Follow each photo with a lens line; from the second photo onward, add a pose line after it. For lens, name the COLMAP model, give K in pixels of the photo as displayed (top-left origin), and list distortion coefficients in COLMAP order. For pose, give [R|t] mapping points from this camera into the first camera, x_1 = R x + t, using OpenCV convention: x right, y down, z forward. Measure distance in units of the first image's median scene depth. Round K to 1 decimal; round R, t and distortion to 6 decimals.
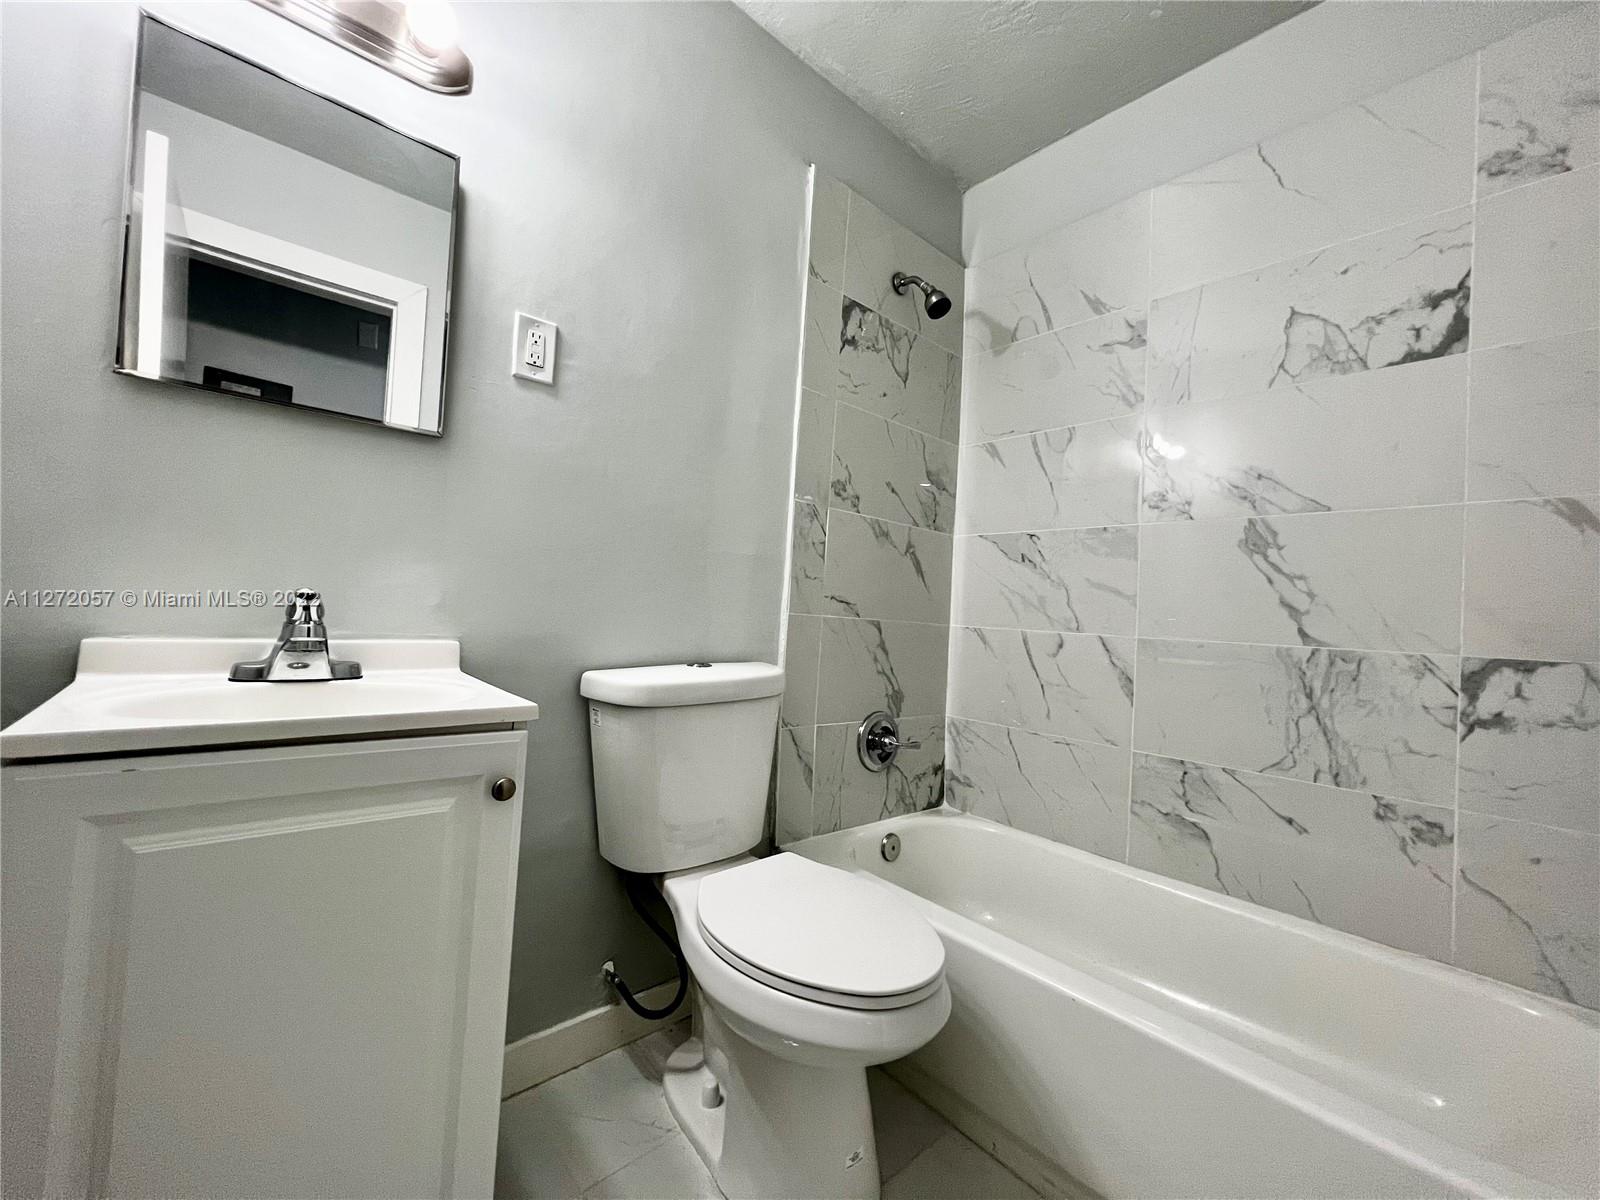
lens RADIAL K [[639.8, 0, 796.0], [0, 639.8, 599.8], [0, 0, 1]] dist [-0.000895, 0.000601]
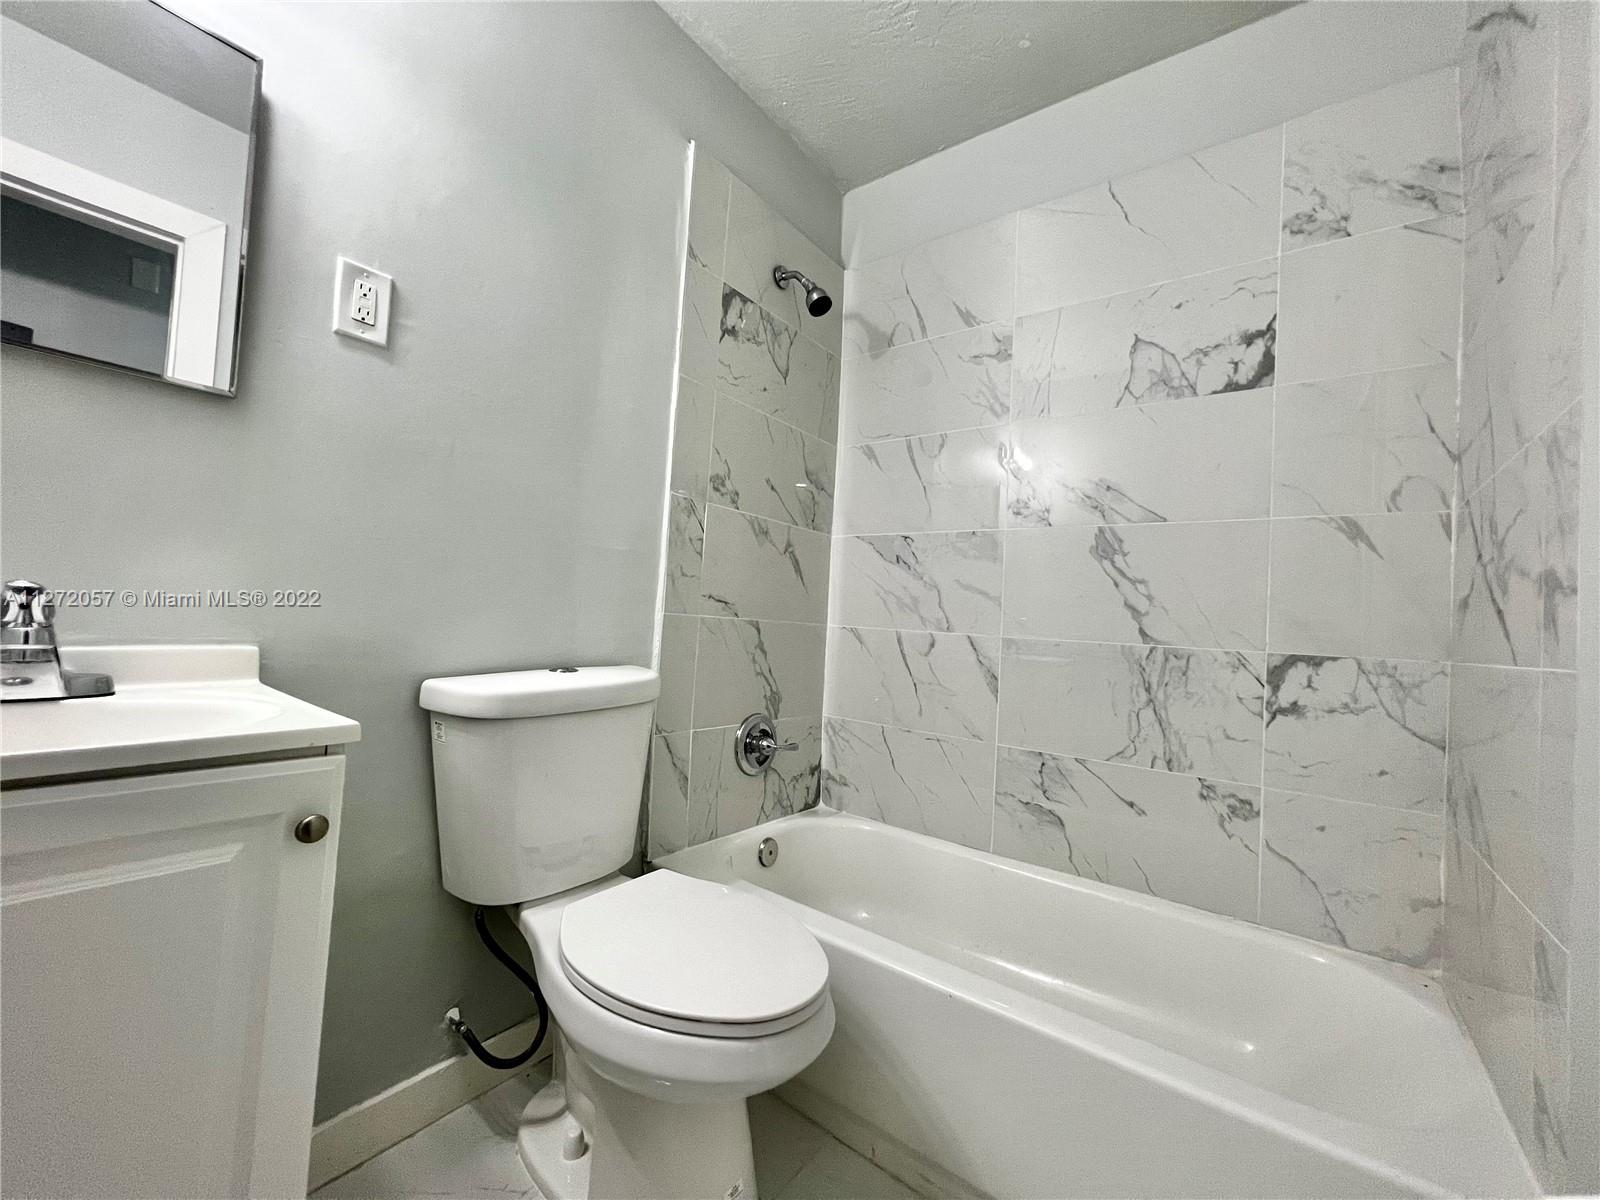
lens RADIAL K [[639.8, 0, 795.8], [0, 639.8, 599.7], [0, 0, 1]] dist [-0.000895, 0.000601]
pose [[0.980225, 0.006668, 0.197773, -0.007991], [-0.007029, 0.999975, 0.001123, -0.001232], [-0.197761, -0.002491, 0.980247, 0.042895]]
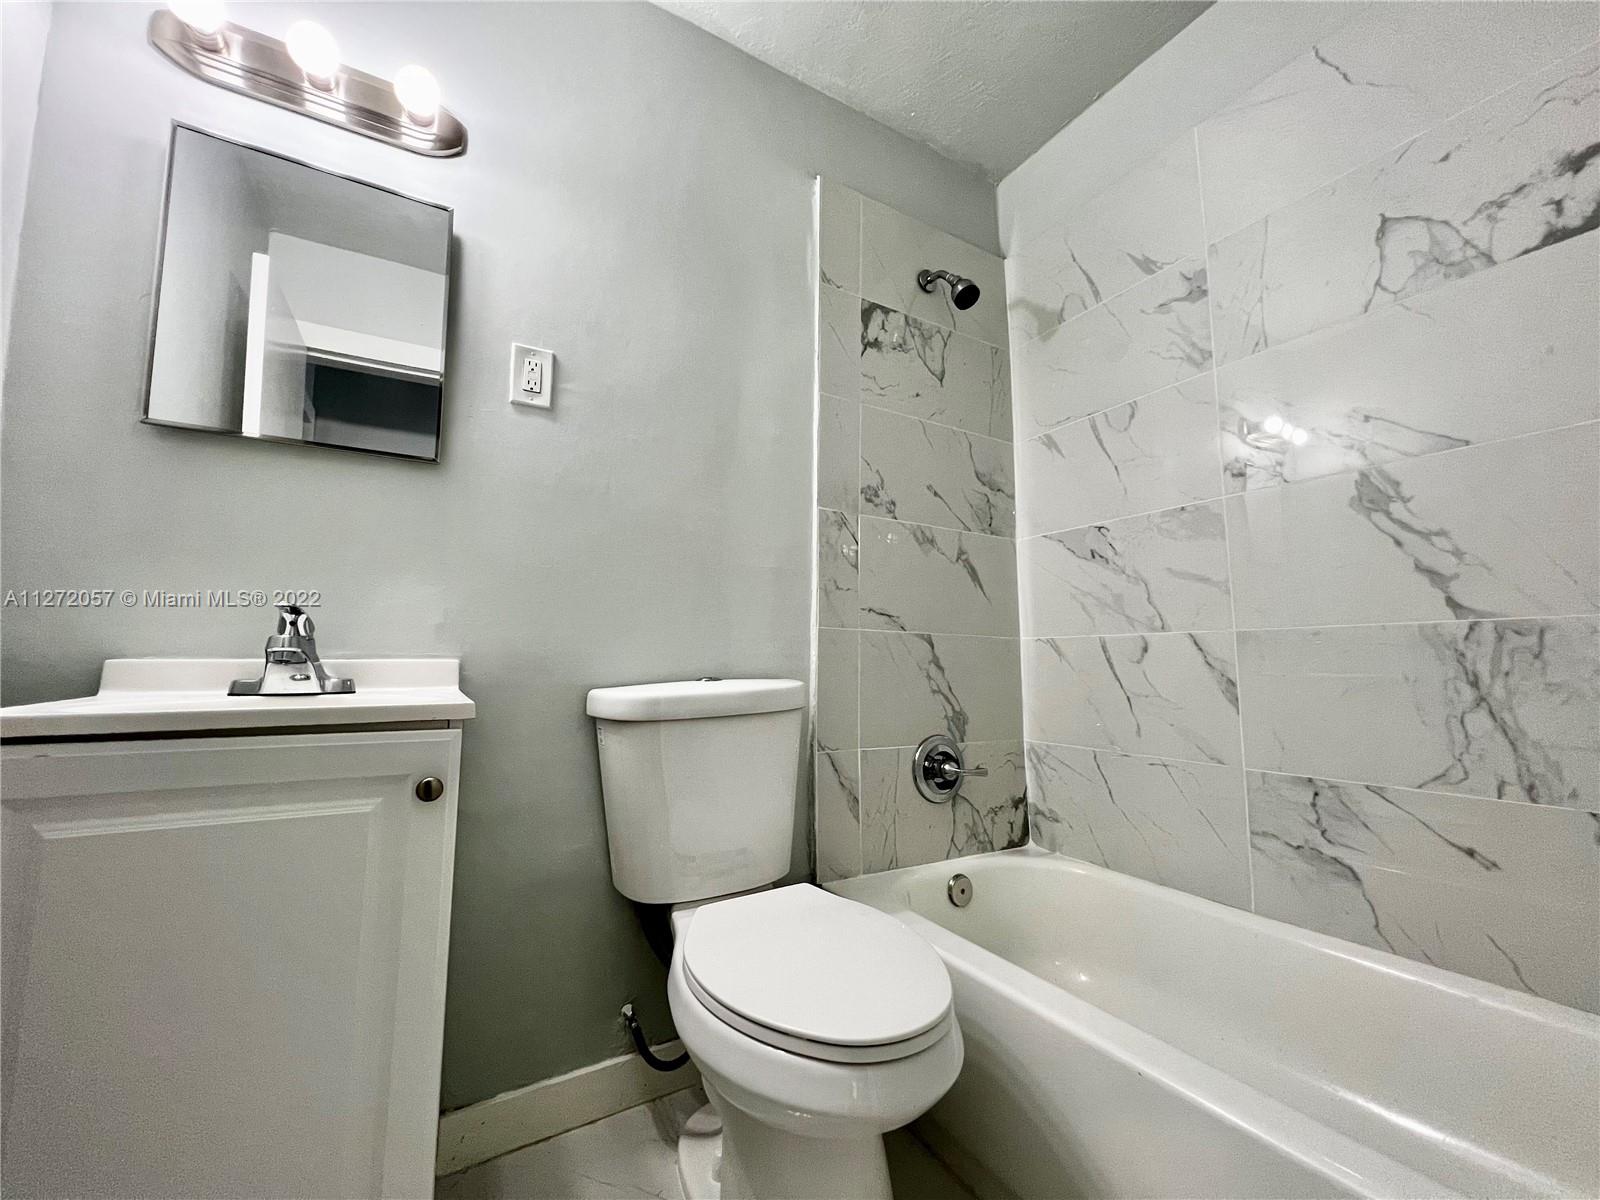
lens RADIAL K [[639.8, 0, 796.1], [0, 639.8, 599.4], [0, 0, 1]] dist [-0.000895, 0.000601]
pose [[0.979826, -0.071098, -0.186778, 0.155228], [0.054601, 0.994258, -0.092036, 0.075297], [0.192249, 0.079981, 0.978081, 0.085525]]
